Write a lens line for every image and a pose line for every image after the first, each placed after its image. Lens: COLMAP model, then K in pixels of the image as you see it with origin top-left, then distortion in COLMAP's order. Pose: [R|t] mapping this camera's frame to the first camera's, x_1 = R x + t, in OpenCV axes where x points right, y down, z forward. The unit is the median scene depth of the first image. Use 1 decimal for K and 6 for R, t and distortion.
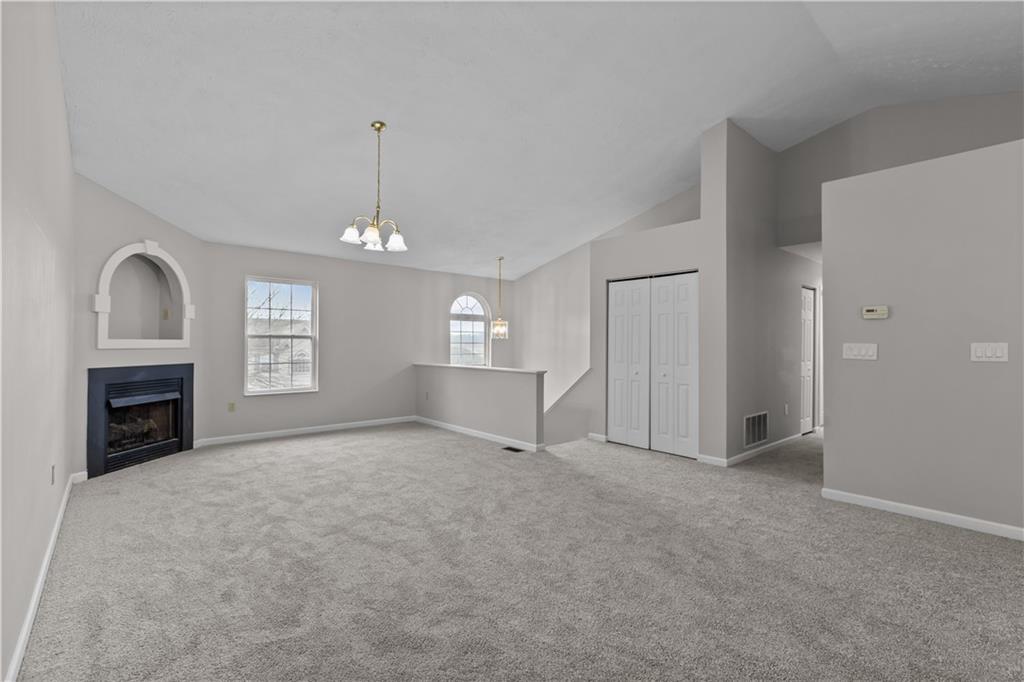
lens RADIAL K [[464.6, 0, 512.0], [0, 464.6, 341.0], [0, 0, 1]] dist [0.002812, 0.000406]
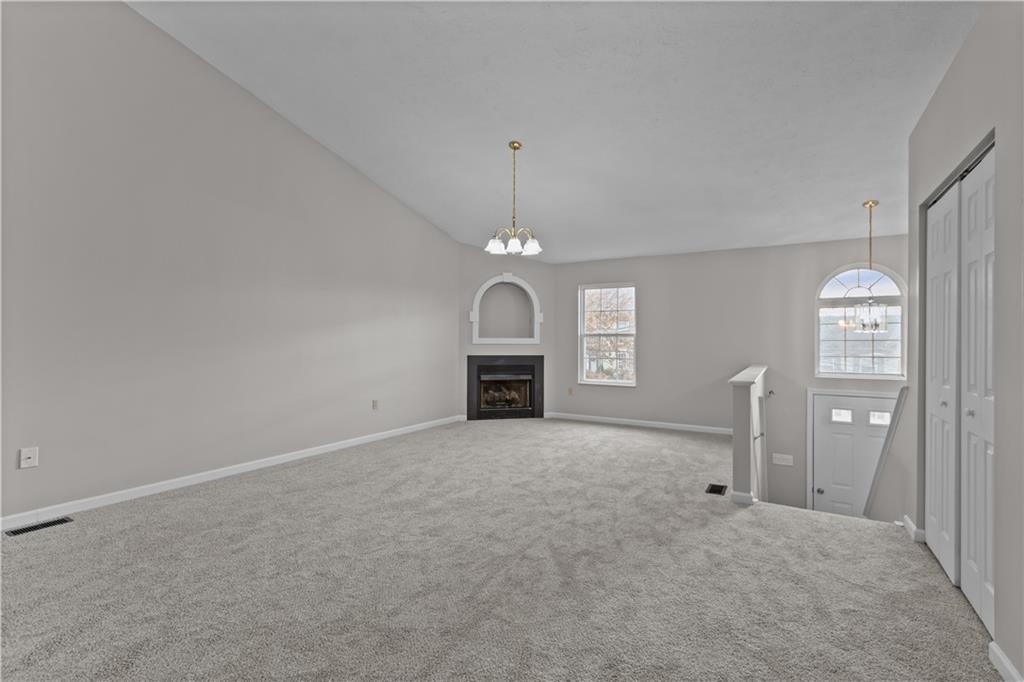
lens RADIAL K [[464.6, 0, 512.0], [0, 464.6, 341.0], [0, 0, 1]] dist [0.002812, 0.000406]
pose [[0.311330, -0.003414, -0.950296, 0.662356], [0.002888, 0.999992, -0.002646, 0.010207], [0.950297, -0.001921, 0.311338, 0.554133]]
